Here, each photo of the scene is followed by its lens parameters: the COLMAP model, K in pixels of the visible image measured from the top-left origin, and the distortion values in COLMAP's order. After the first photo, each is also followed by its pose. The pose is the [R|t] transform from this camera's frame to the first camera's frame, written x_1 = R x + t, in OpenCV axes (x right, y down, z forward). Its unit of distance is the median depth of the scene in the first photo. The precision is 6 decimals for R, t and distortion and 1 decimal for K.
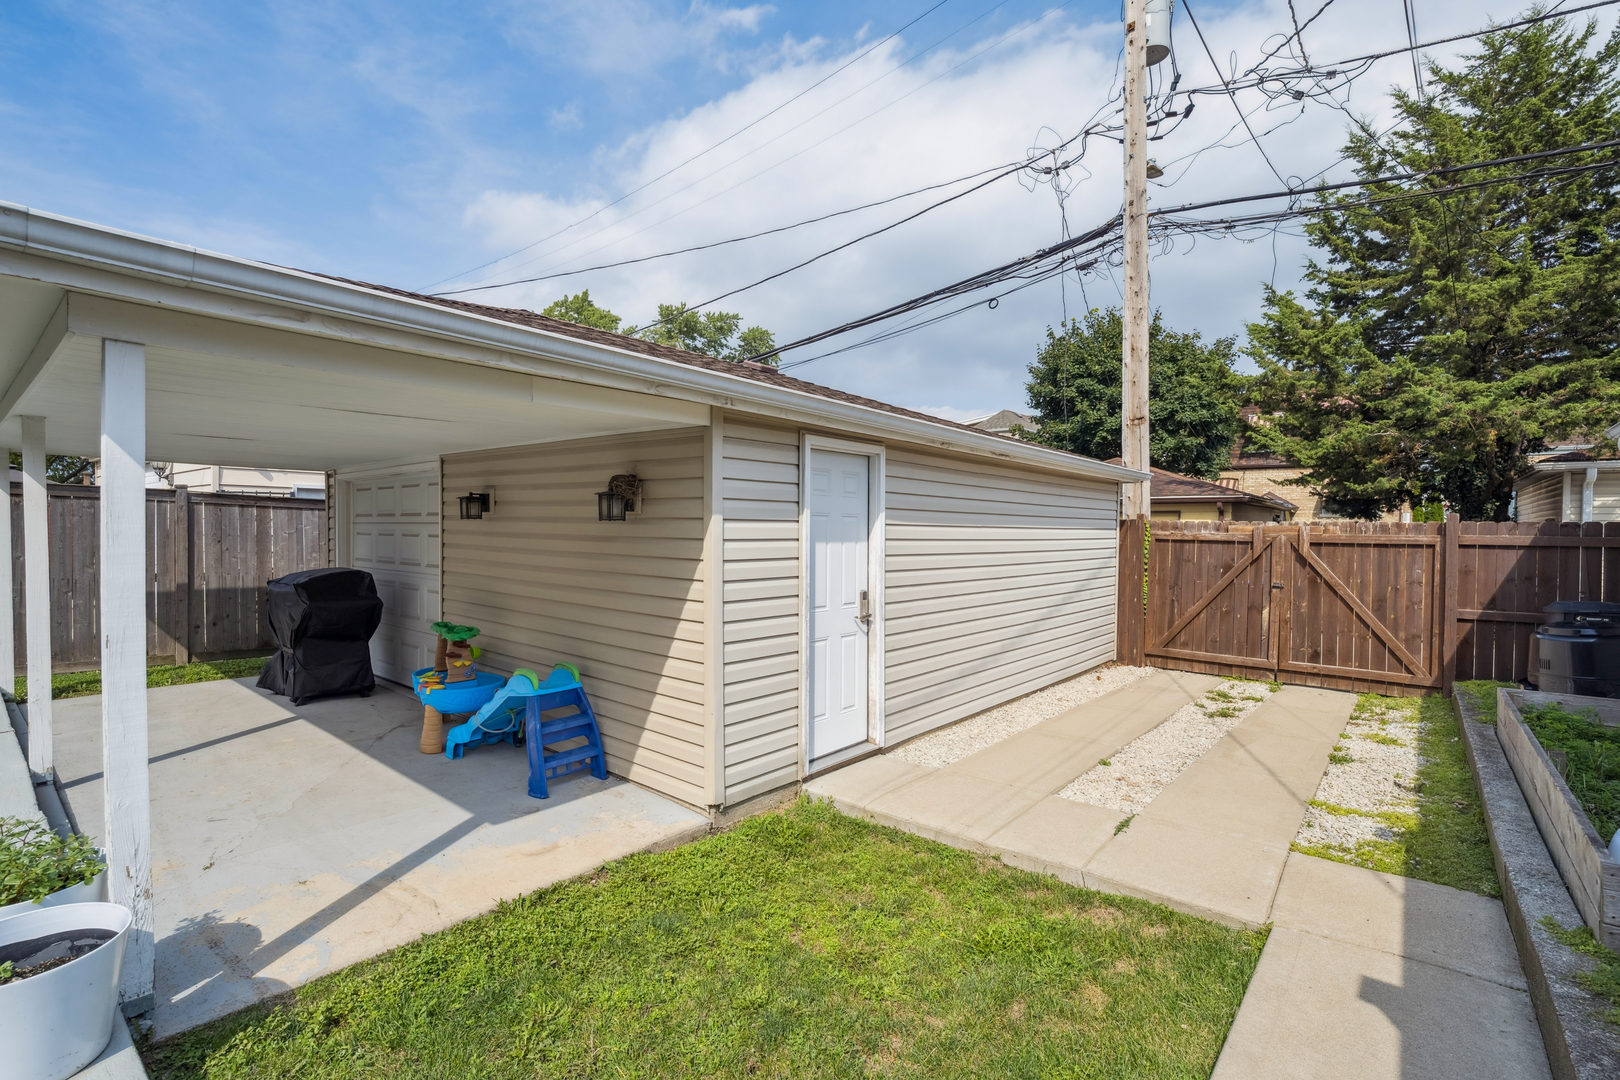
lens RADIAL K [[731.7, 0, 820.8], [0, 731.7, 540.2], [0, 0, 1]] dist [0.000747, 0.001093]
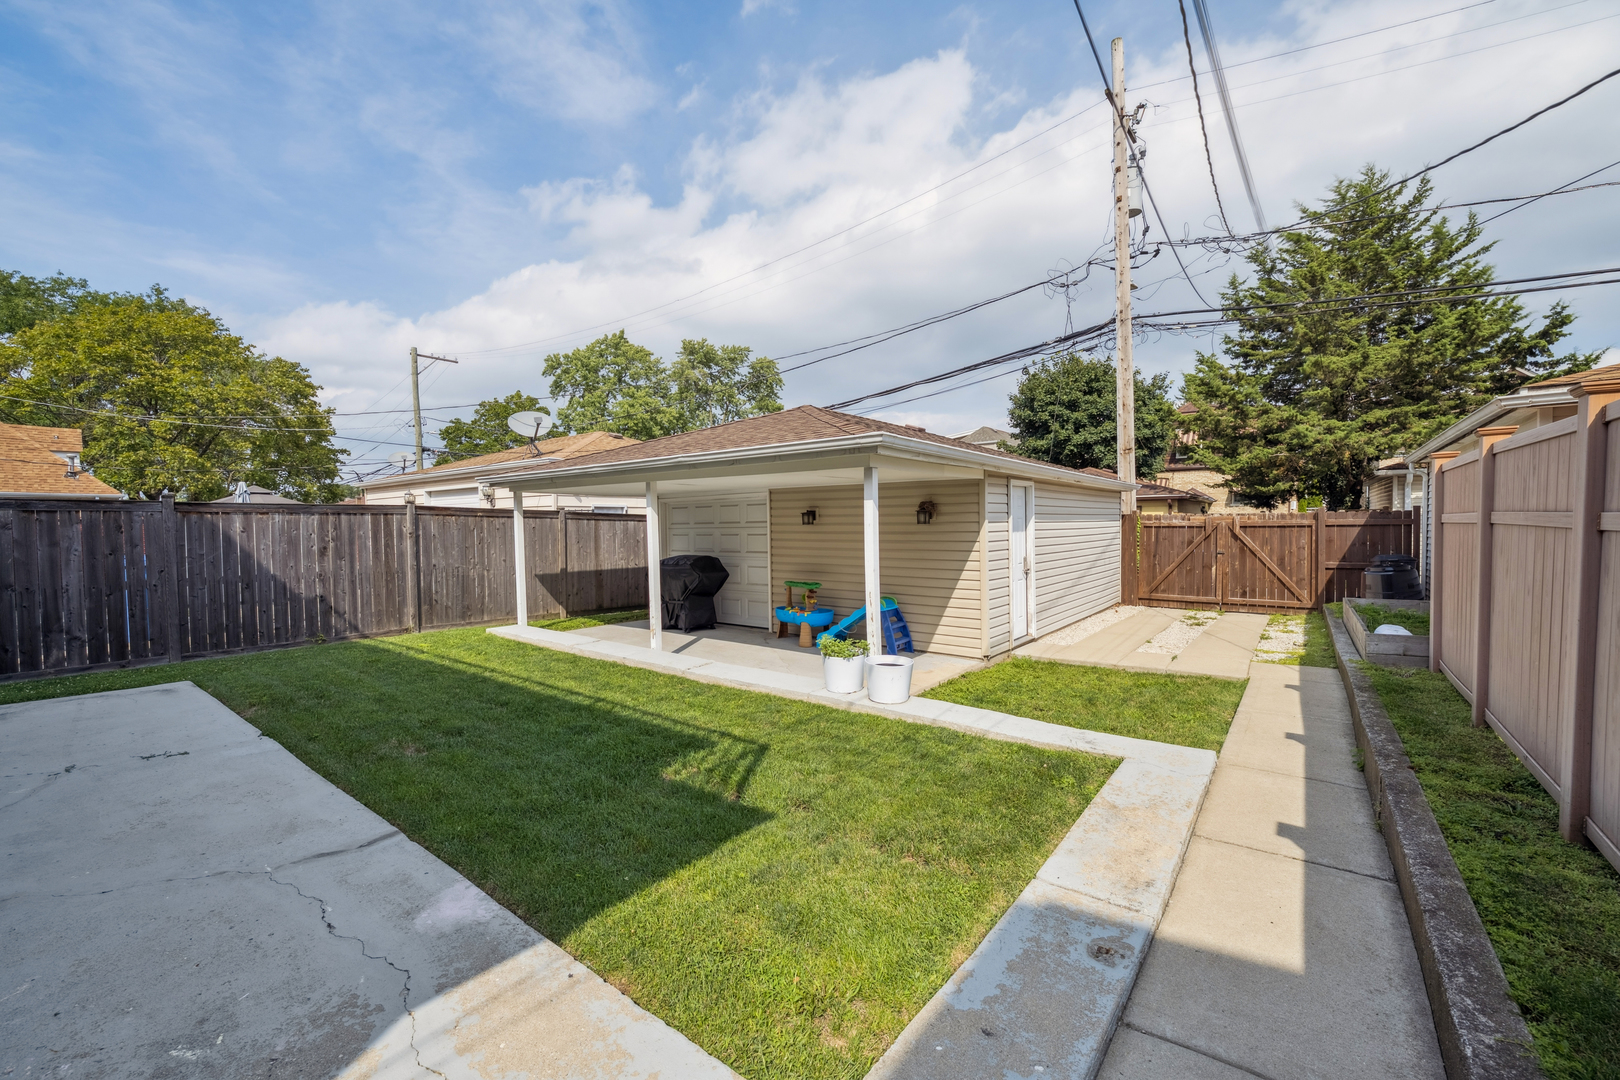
lens RADIAL K [[645.3, 0, 814.3], [0, 645.3, 541.0], [0, 0, 1]] dist [-0.003237, -0.000007]
pose [[0.999018, -0.025517, 0.036223, -0.293360], [0.025117, 0.999619, 0.011458, -0.003194], [-0.036502, -0.010537, 0.999278, -0.357075]]
